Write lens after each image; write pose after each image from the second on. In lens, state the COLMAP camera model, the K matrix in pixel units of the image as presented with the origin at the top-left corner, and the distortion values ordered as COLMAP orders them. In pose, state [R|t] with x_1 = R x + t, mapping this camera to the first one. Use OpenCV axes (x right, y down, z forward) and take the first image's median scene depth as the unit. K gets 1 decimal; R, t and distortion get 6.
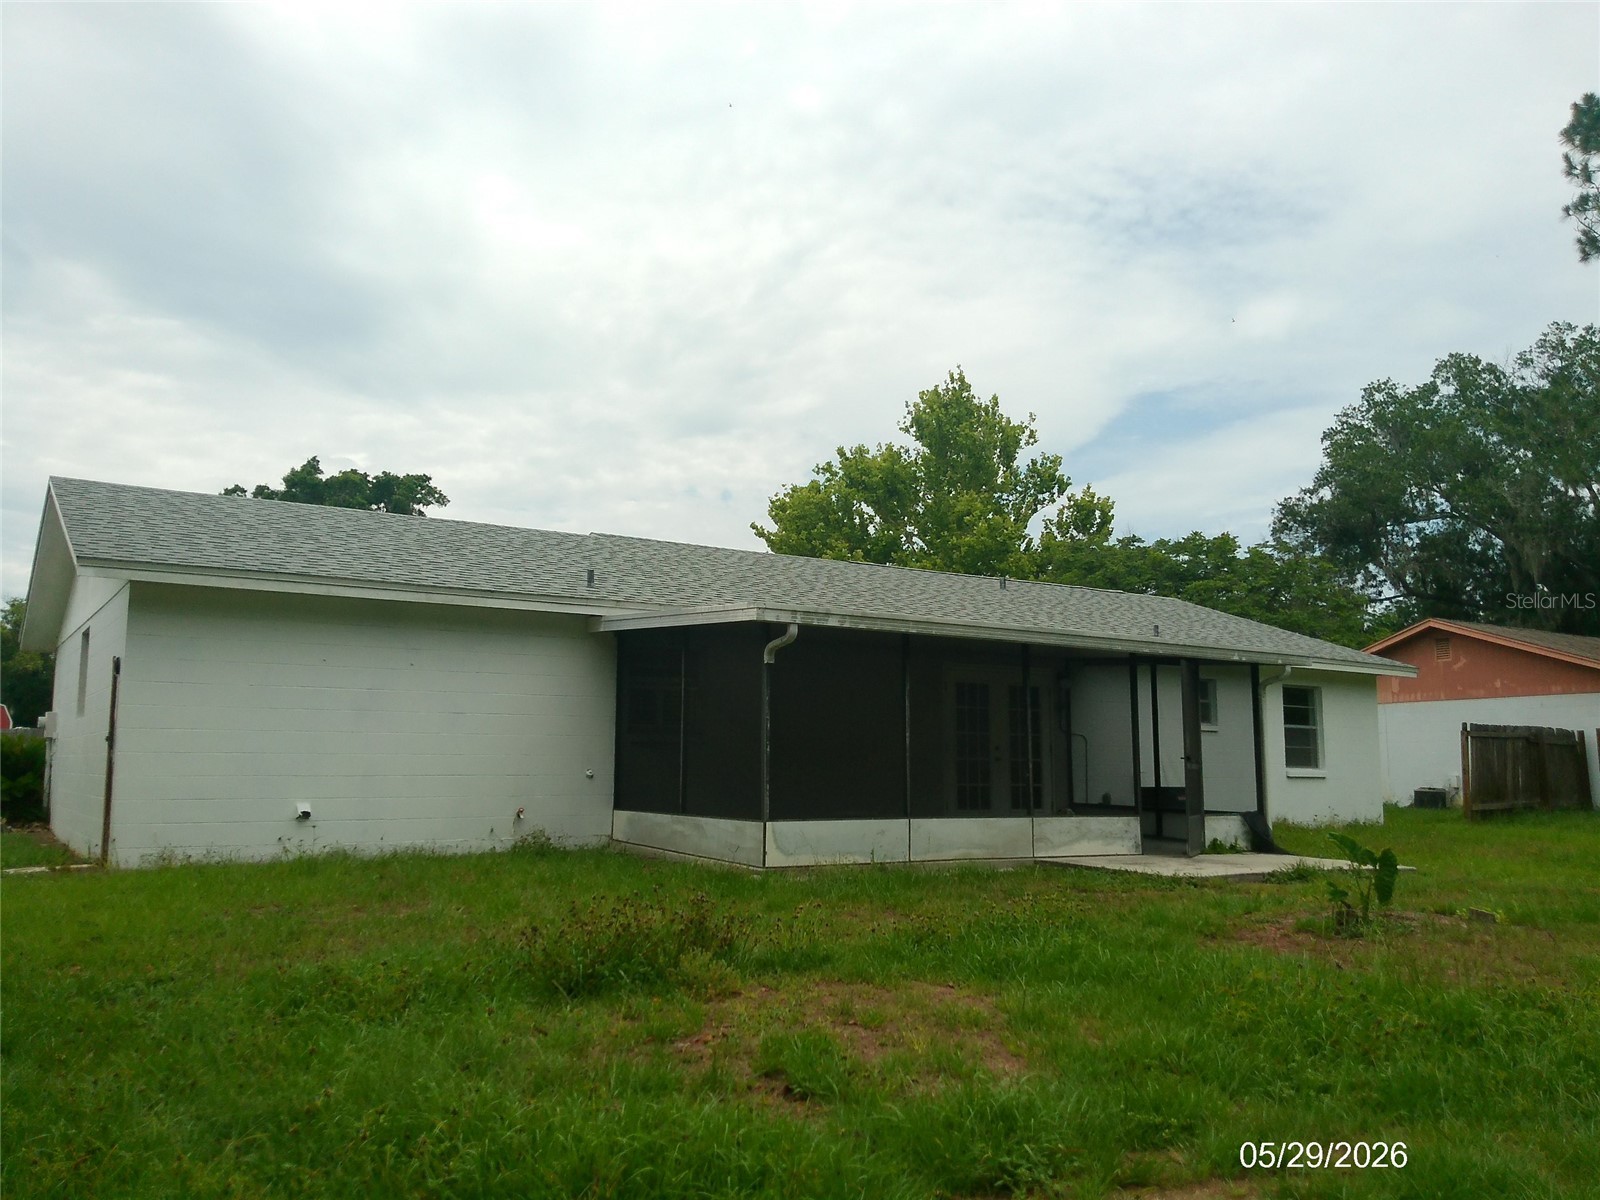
lens RADIAL K [[1376.0, 0, 801.0], [0, 1376.0, 560.7], [0, 0, 1]] dist [0.154347, -0.296446]
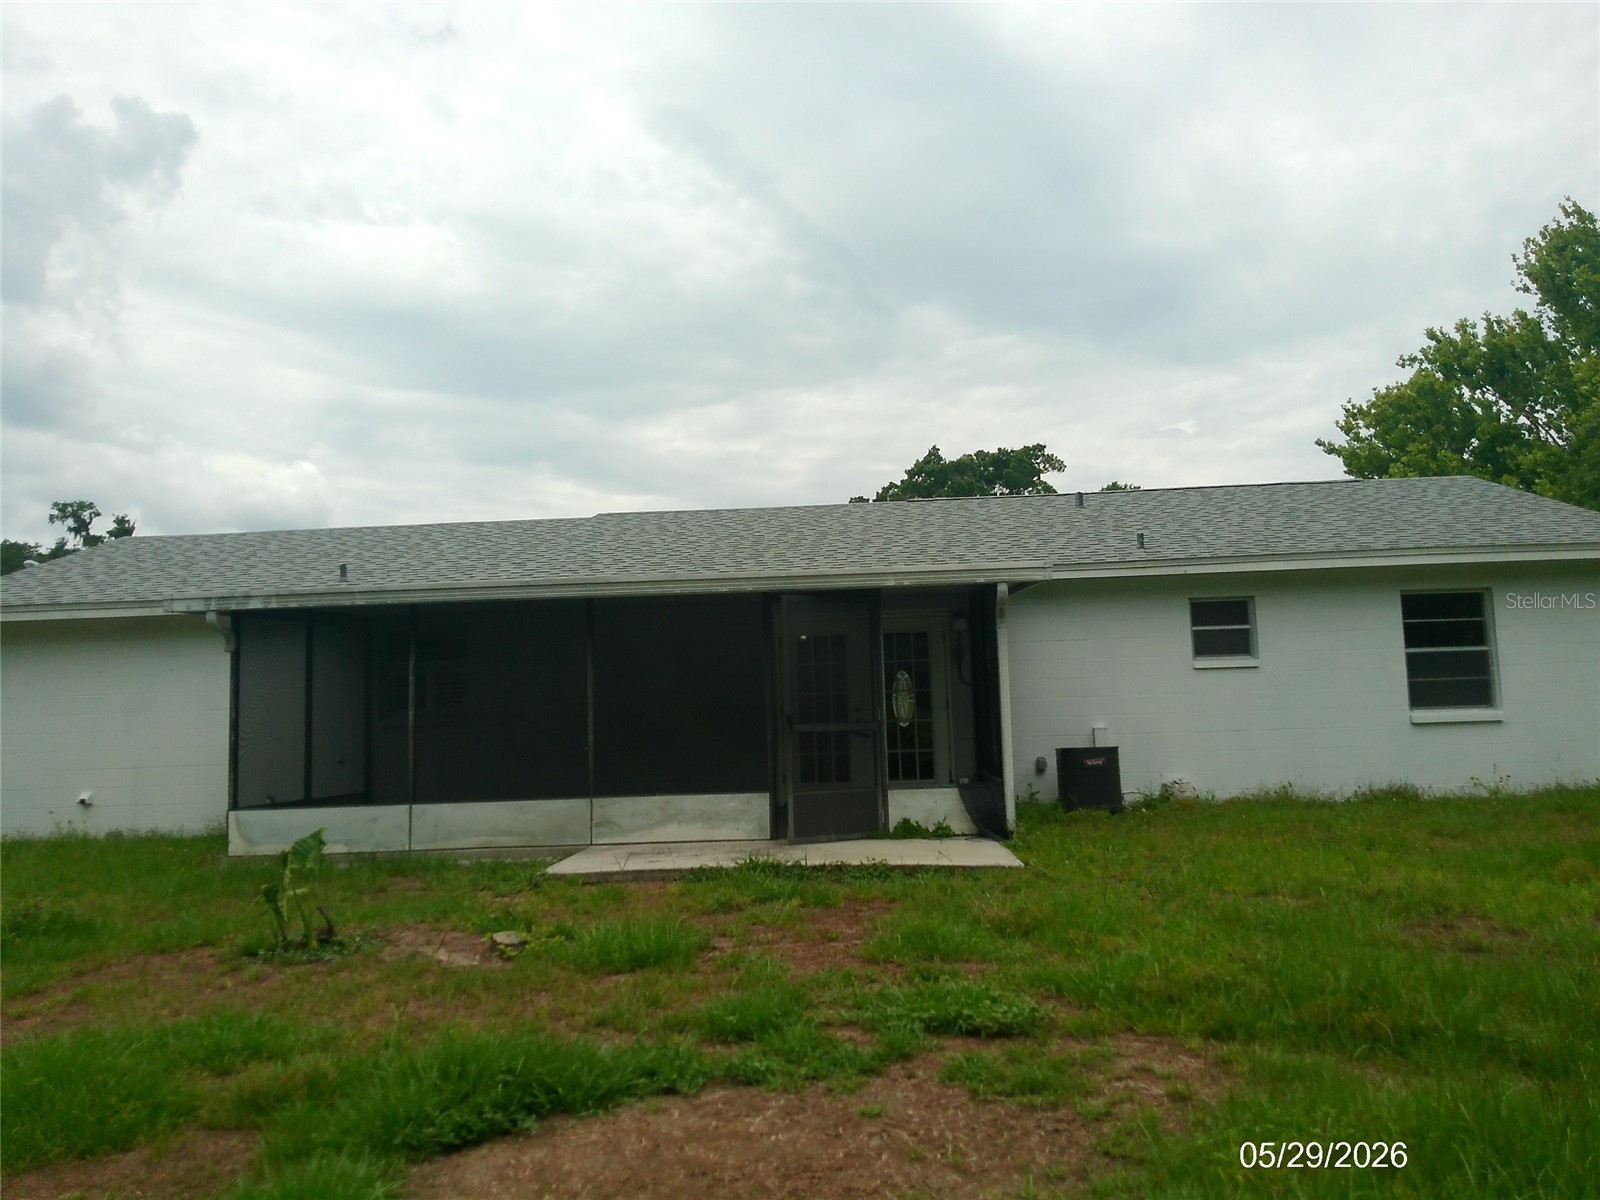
lens RADIAL K [[1316.7, 0, 804.9], [0, 1316.7, 602.4], [0, 0, 1]] dist [0.125355, -0.241627]
pose [[0.778304, -0.093949, -0.620819, 0.651083], [0.130804, 0.991310, 0.013970, 0.058402], [0.614112, -0.092078, 0.783829, 0.372246]]
